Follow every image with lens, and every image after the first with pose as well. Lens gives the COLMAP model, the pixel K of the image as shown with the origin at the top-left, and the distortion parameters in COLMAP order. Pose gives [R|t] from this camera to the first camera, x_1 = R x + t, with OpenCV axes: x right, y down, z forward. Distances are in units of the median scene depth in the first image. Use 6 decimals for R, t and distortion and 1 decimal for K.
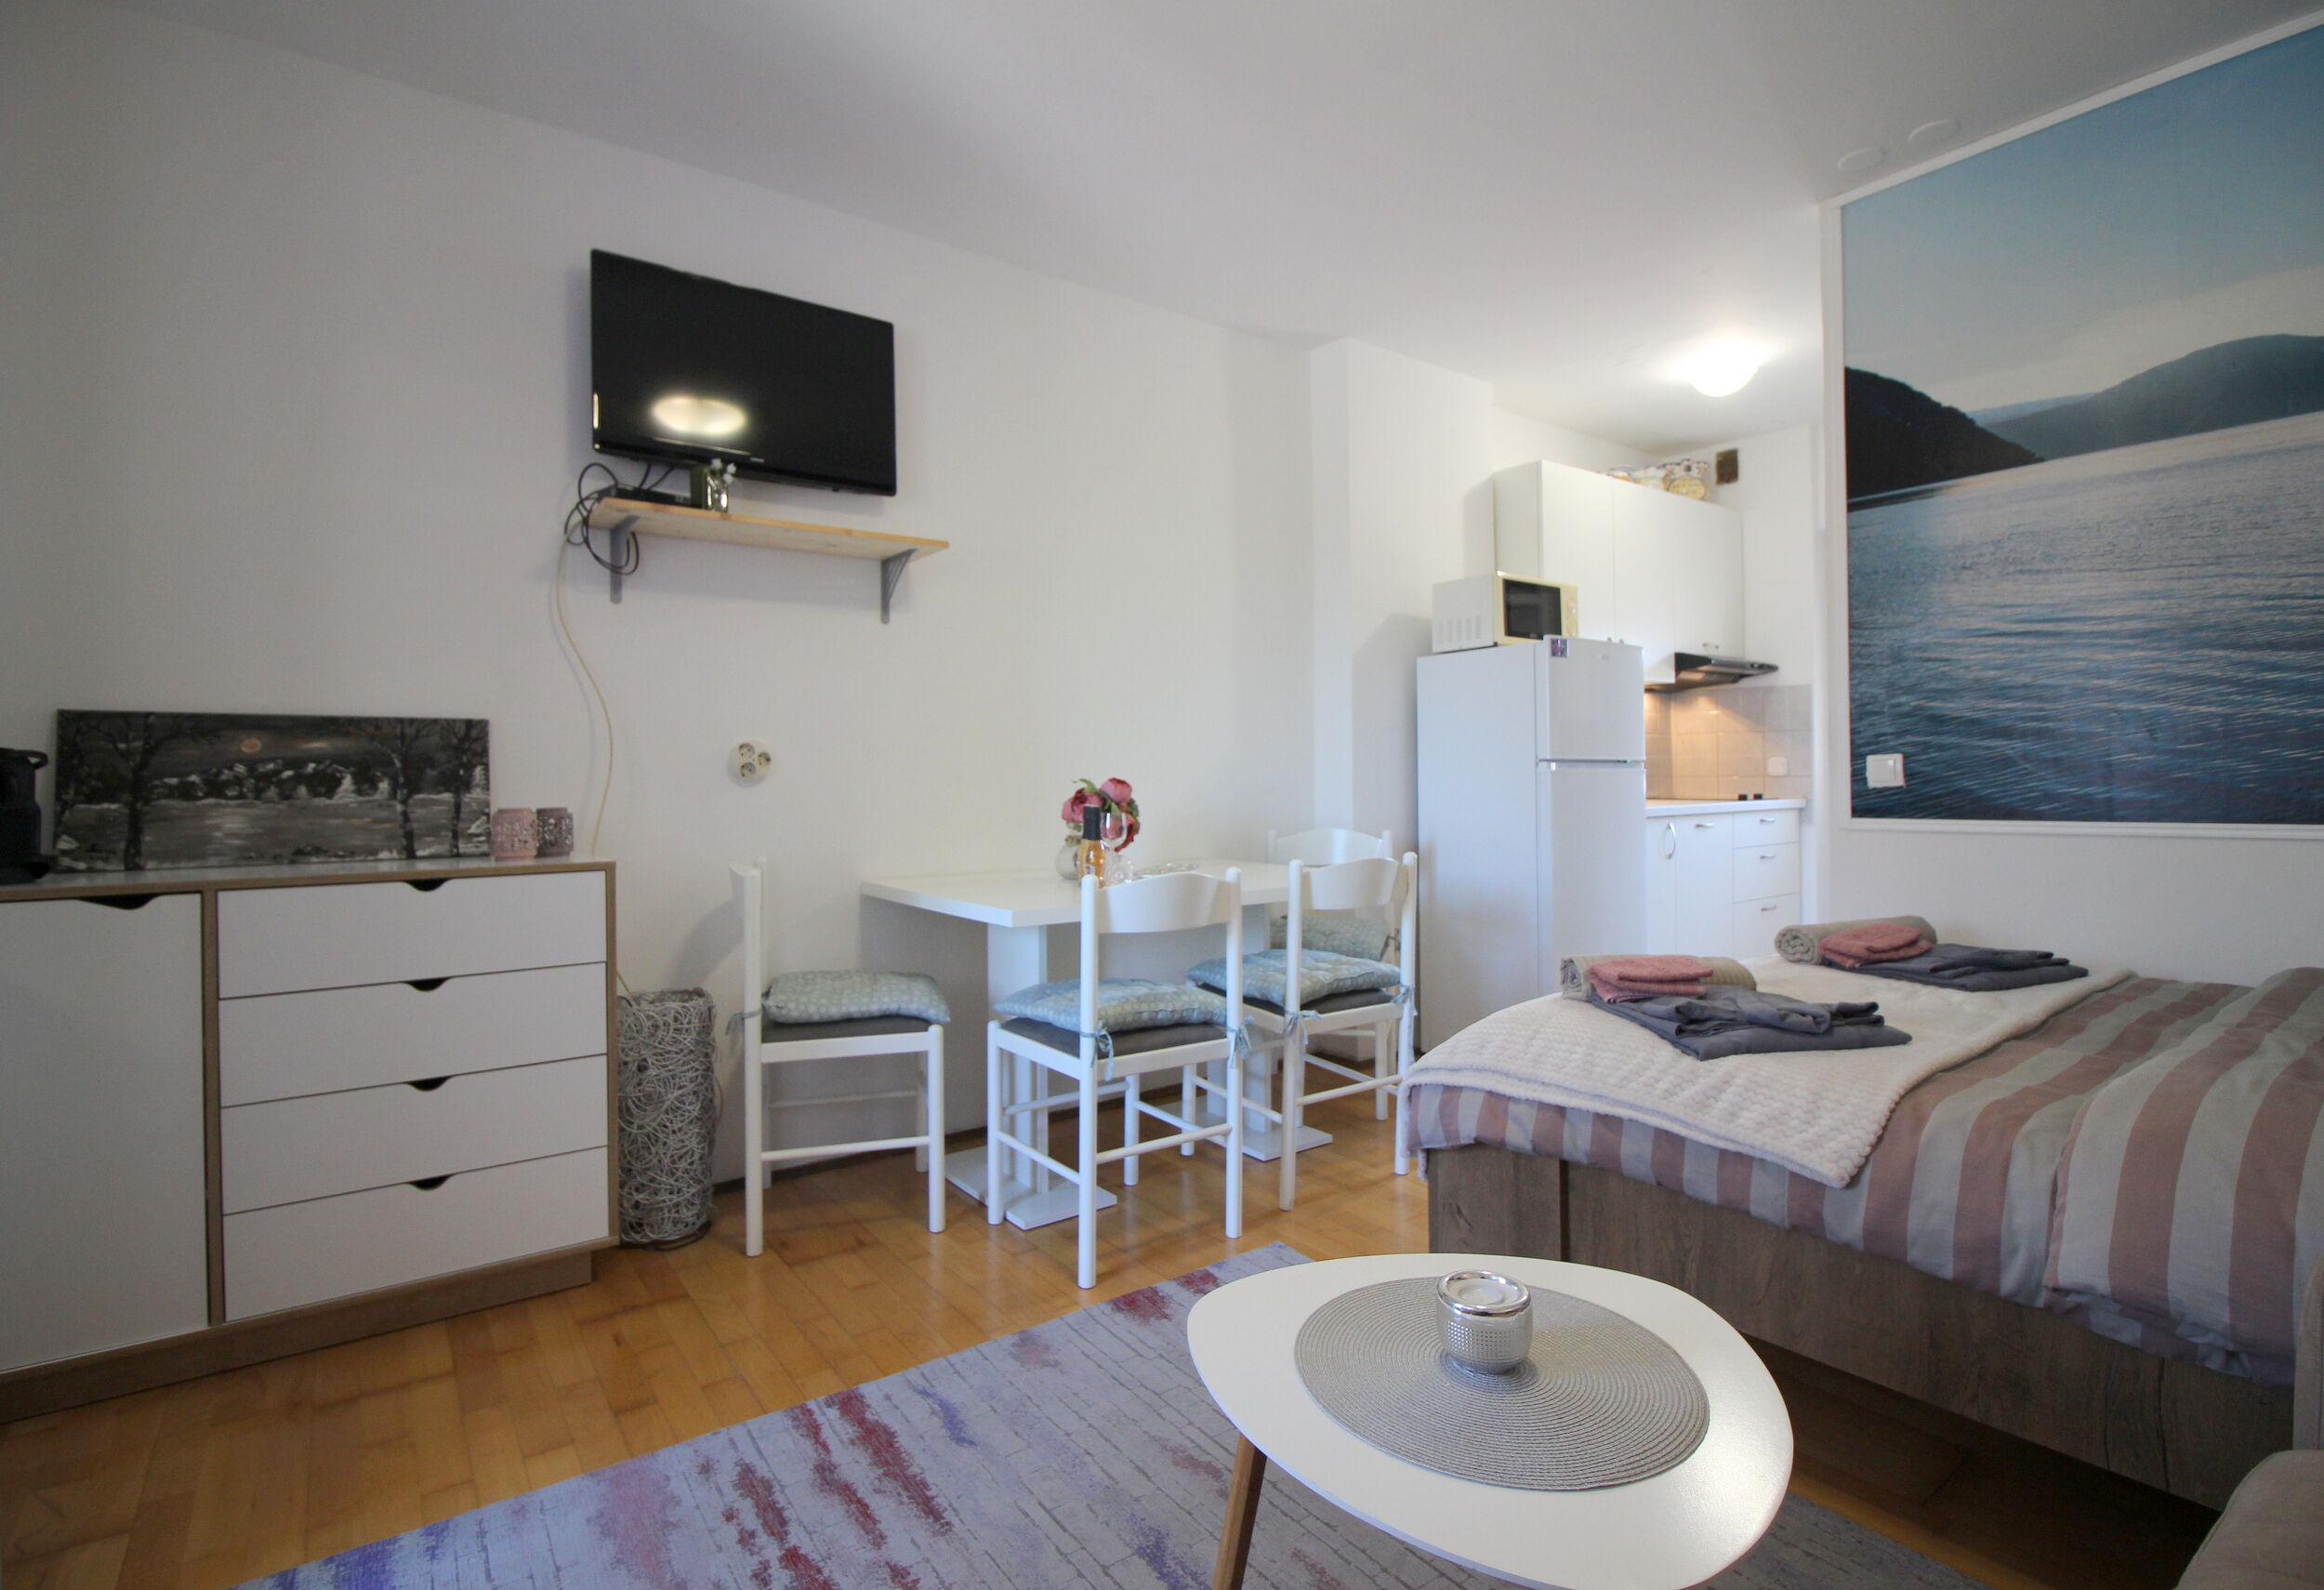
lens RADIAL K [[1115.2, 0, 1138.3], [0, 1115.2, 775.7], [0, 0, 1]] dist [0.000712, -0.010812]
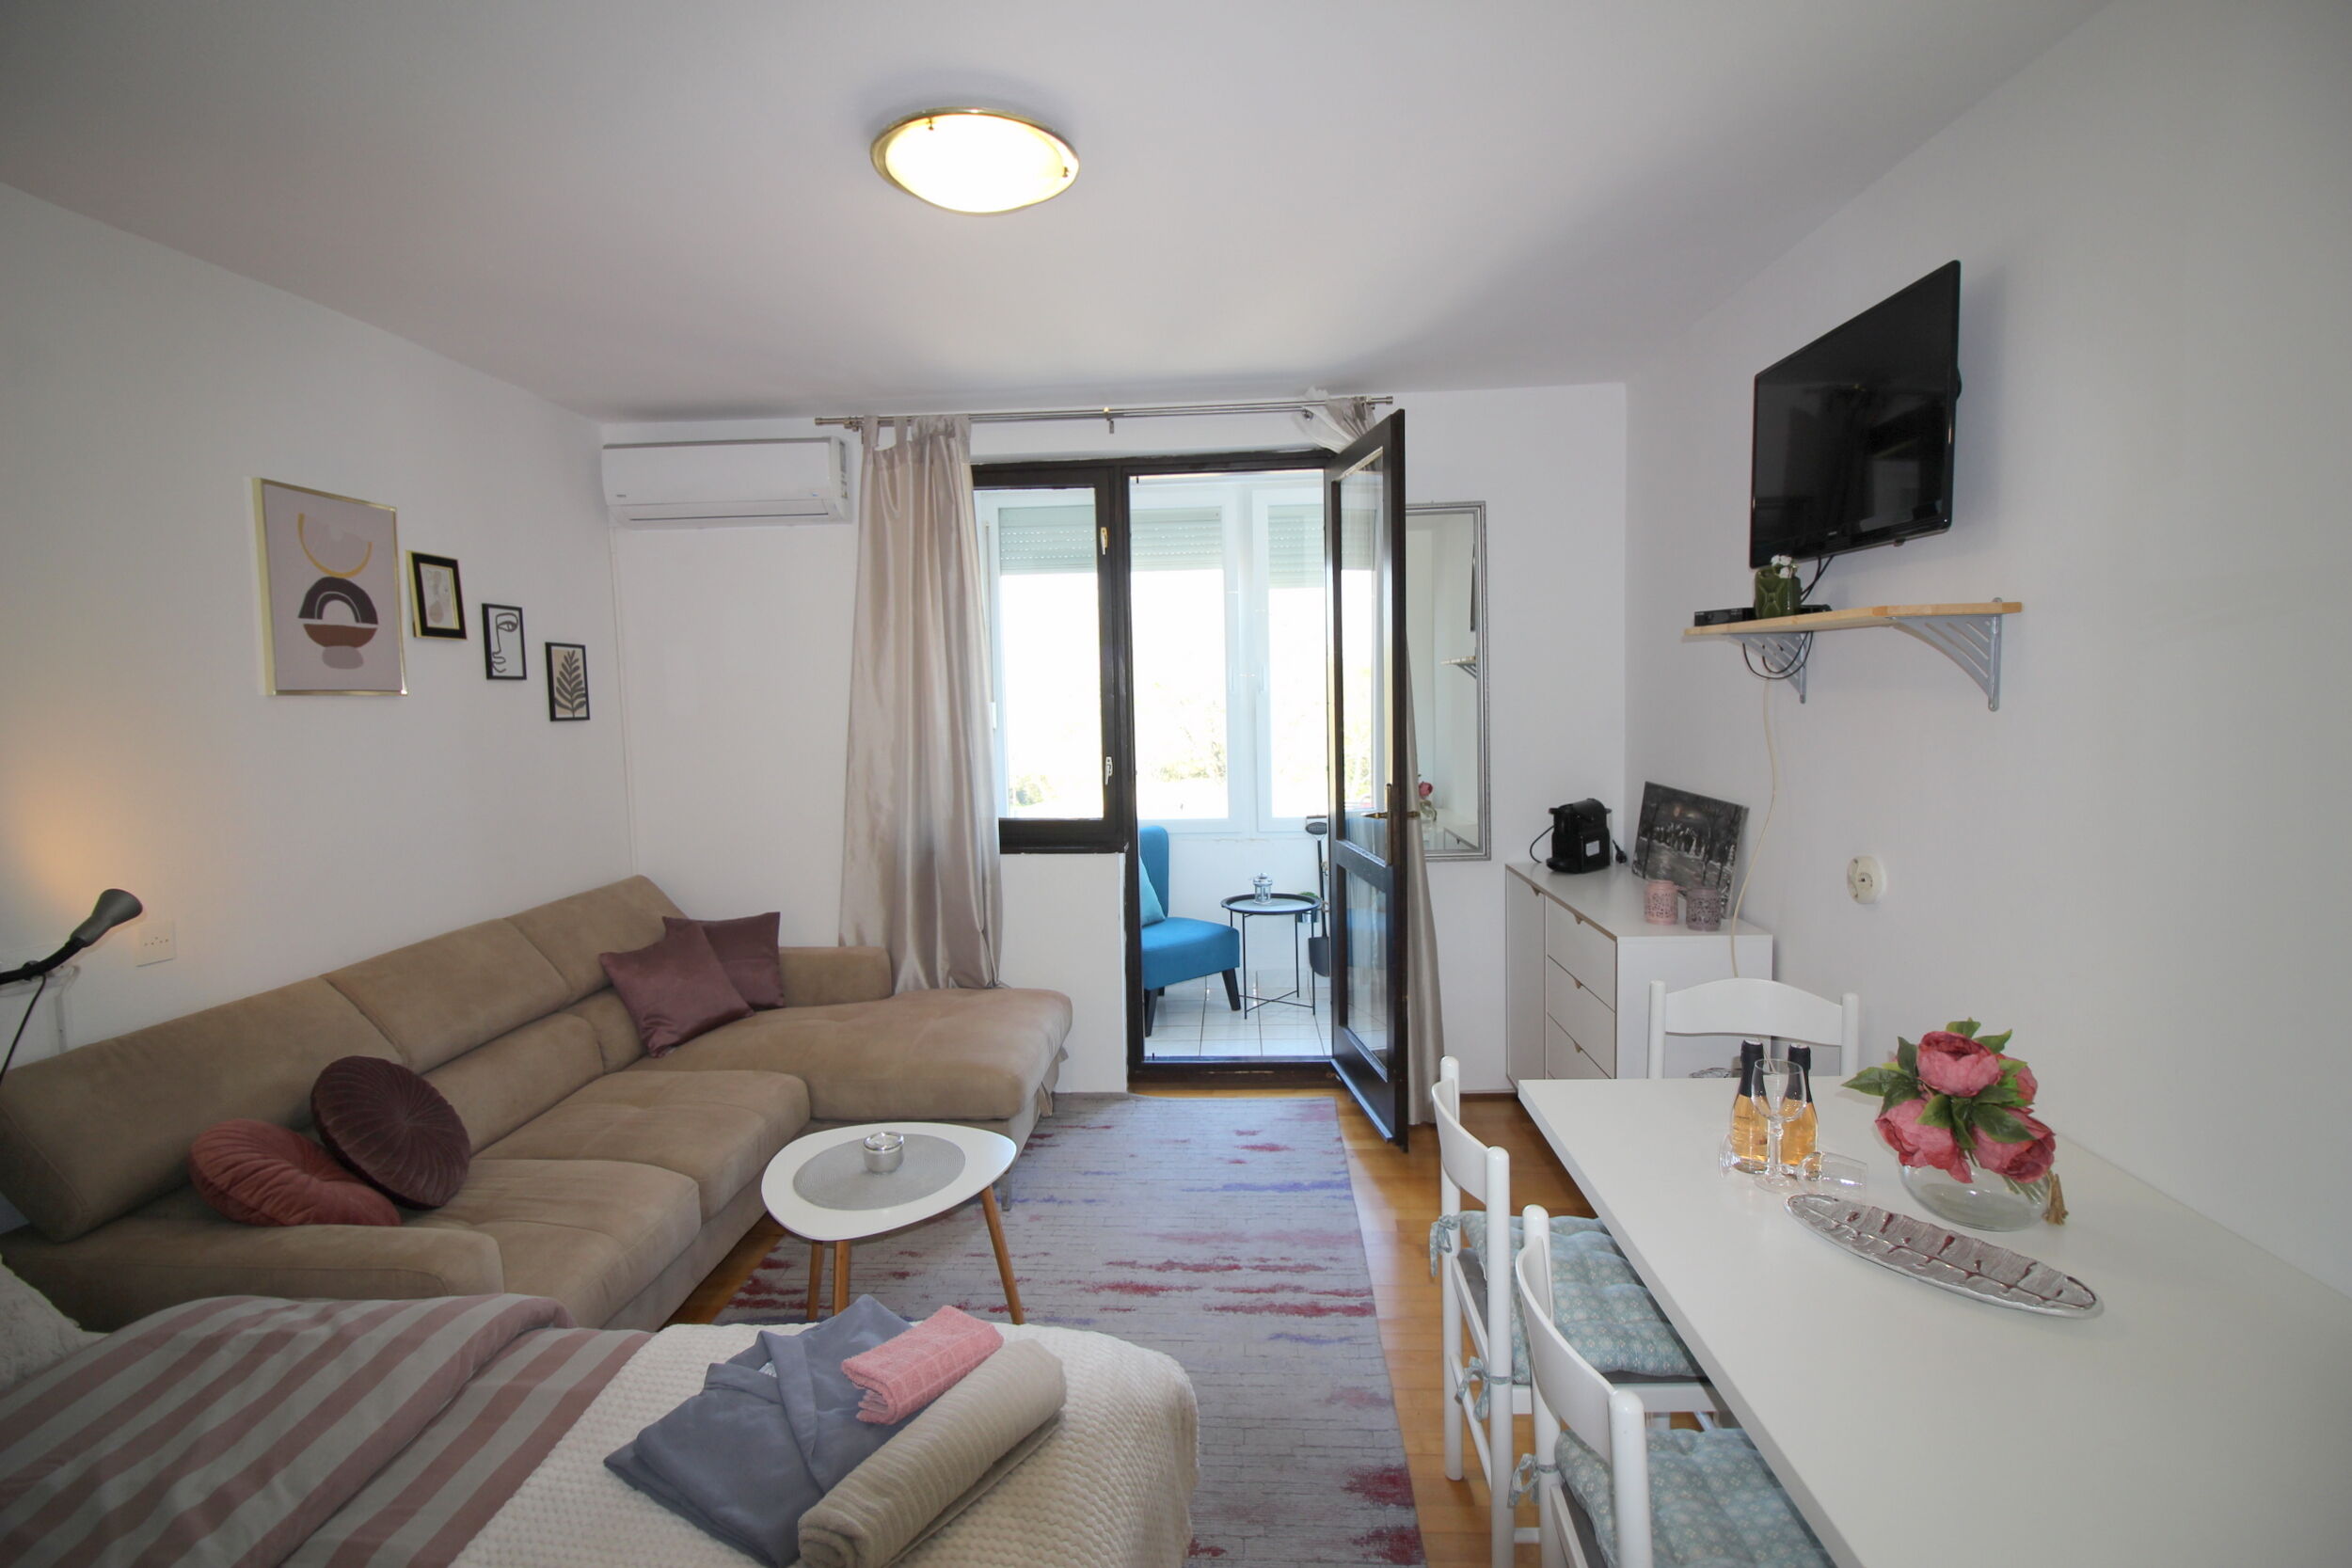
lens RADIAL K [[1091.2, 0, 1174.8], [0, 1091.2, 769.8], [0, 0, 1]] dist [0.004721, -0.014057]
pose [[-0.626390, 0.085161, -0.774844, 0.682074], [0.030201, 0.995919, 0.085044, -0.201247], [0.778925, 0.029870, -0.626406, 1.211841]]
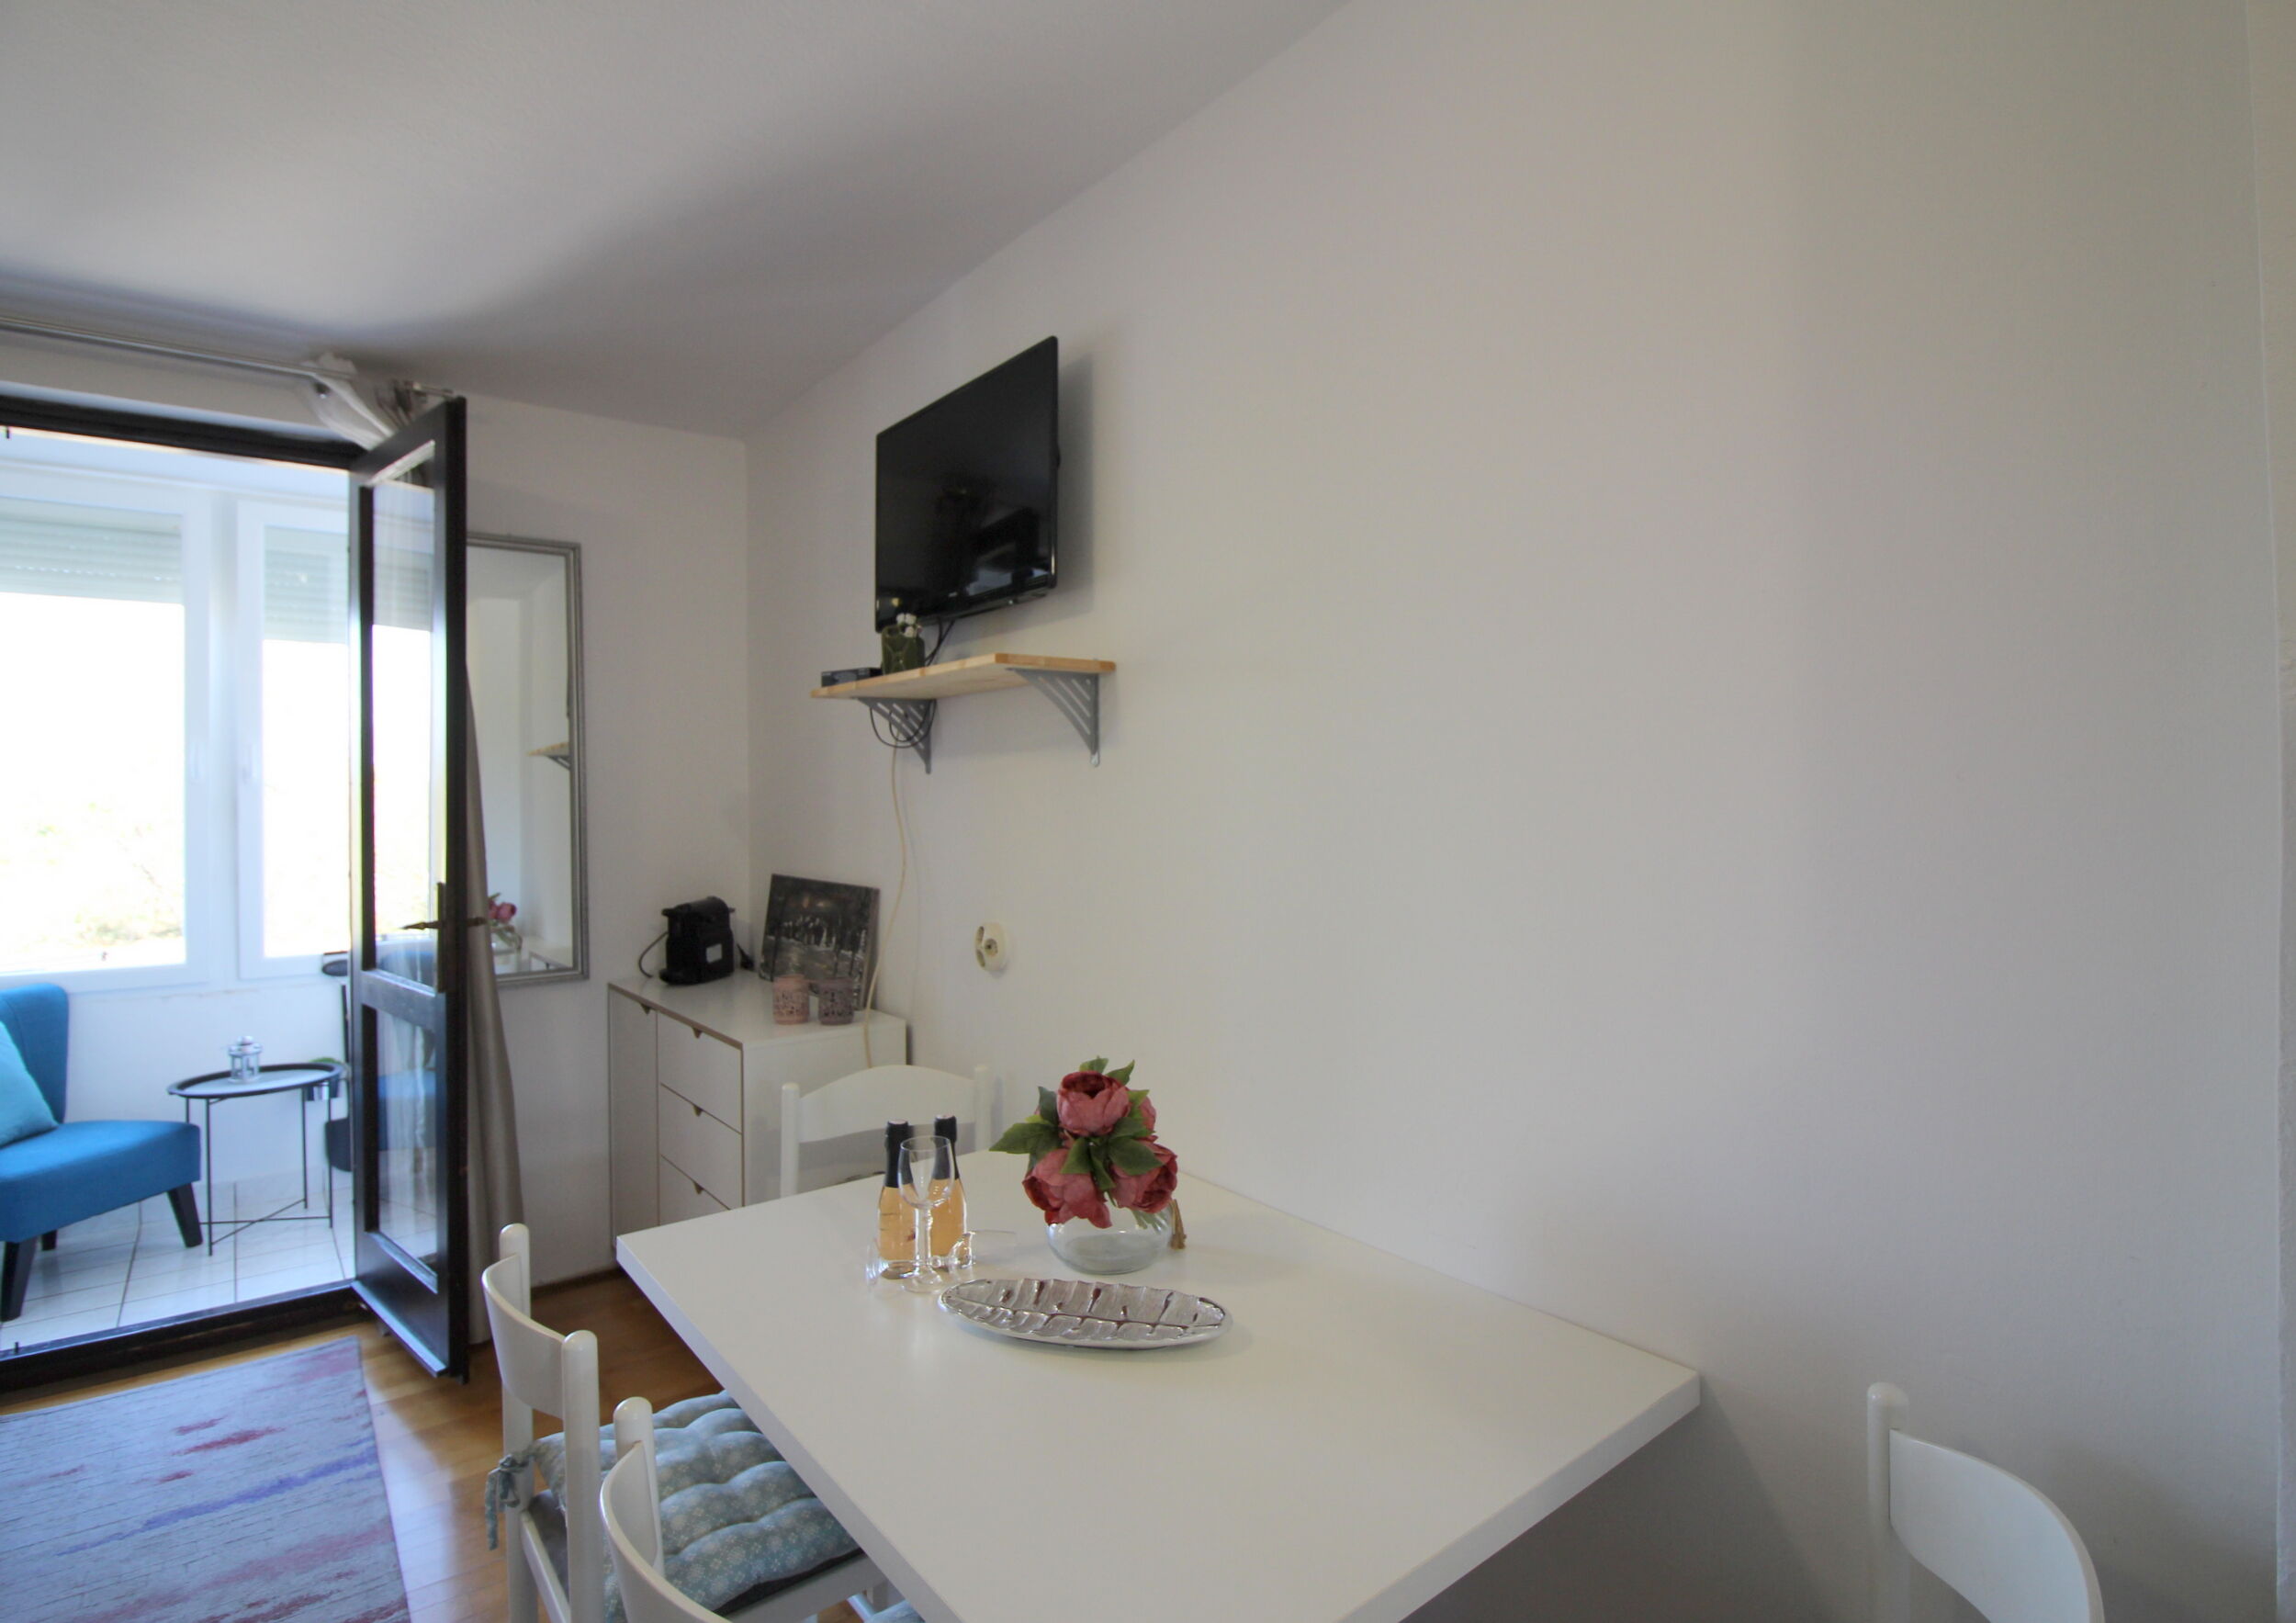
lens RADIAL K [[1146.1, 0, 1166.0], [0, 1146.1, 799.2], [0, 0, 1]] dist [0.002175, -0.014065]
pose [[0.060973, 0.006644, -0.998117, 0.569616], [0.006730, 0.999952, 0.007067, -0.141537], [0.998117, -0.007149, 0.060926, 1.180003]]
